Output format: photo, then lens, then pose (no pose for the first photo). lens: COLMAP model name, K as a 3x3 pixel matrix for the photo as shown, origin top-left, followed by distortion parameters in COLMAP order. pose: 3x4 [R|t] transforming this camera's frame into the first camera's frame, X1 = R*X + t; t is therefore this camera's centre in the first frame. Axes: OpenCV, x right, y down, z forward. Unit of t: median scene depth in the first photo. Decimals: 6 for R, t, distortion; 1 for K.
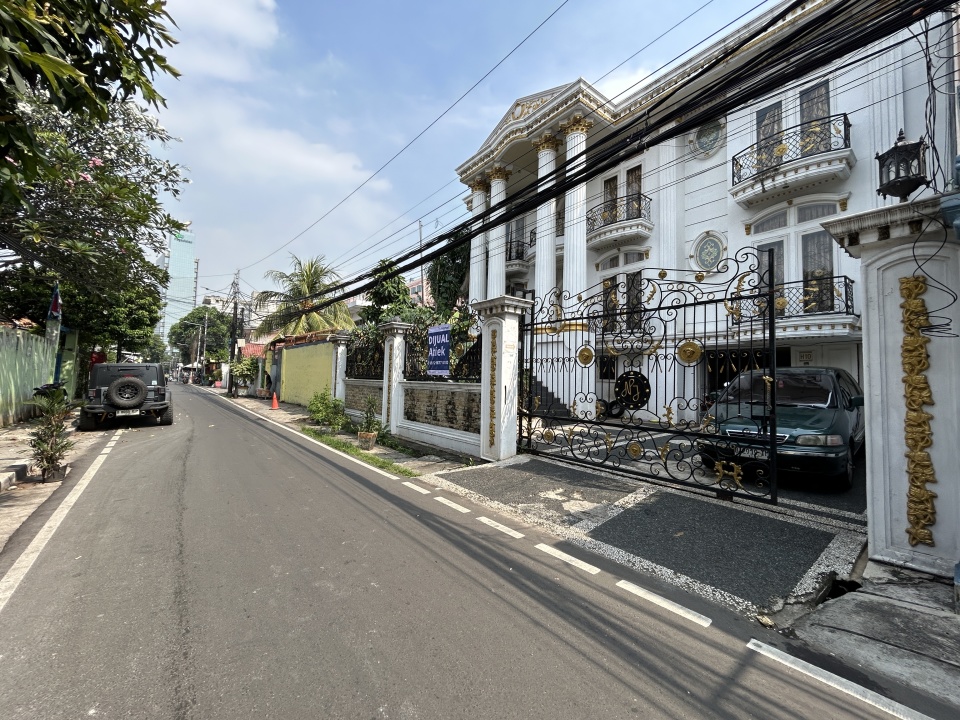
lens RADIAL K [[390.6, 0, 482.4], [0, 390.6, 360.4], [0, 0, 1]] dist [-0.002482, -0.000009]
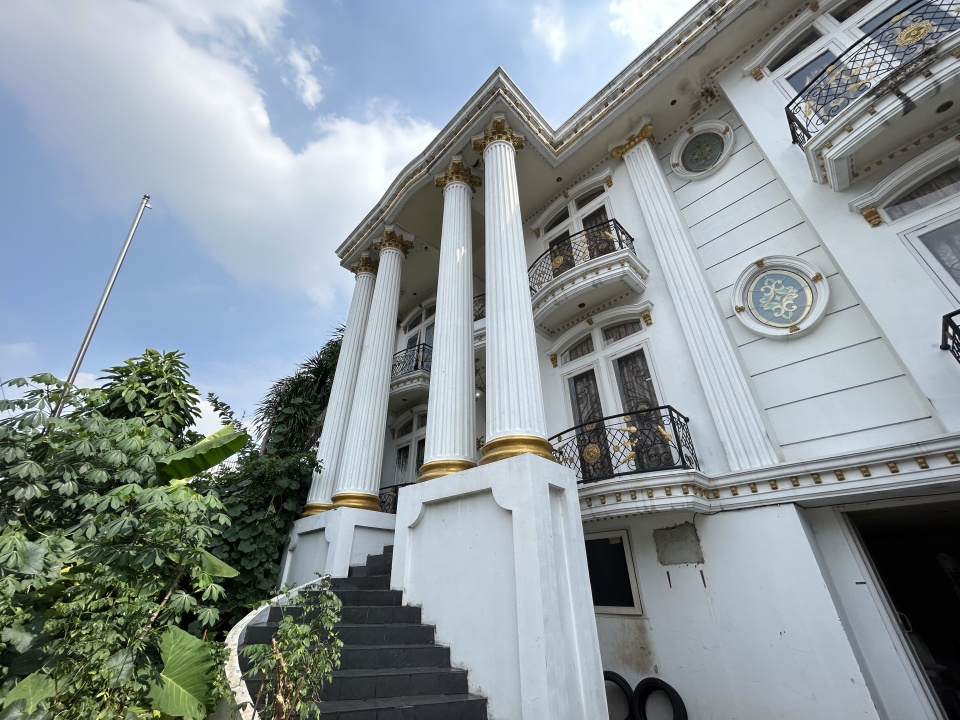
lens RADIAL K [[390.6, 0, 474.9], [0, 390.6, 362.7], [0, 0, 1]] dist [-0.002482, -0.000009]
pose [[0.994239, 0.030219, 0.102836, 0.143195], [0.021170, 0.885169, -0.464788, 0.015637], [-0.105072, 0.464287, 0.879430, 0.591785]]
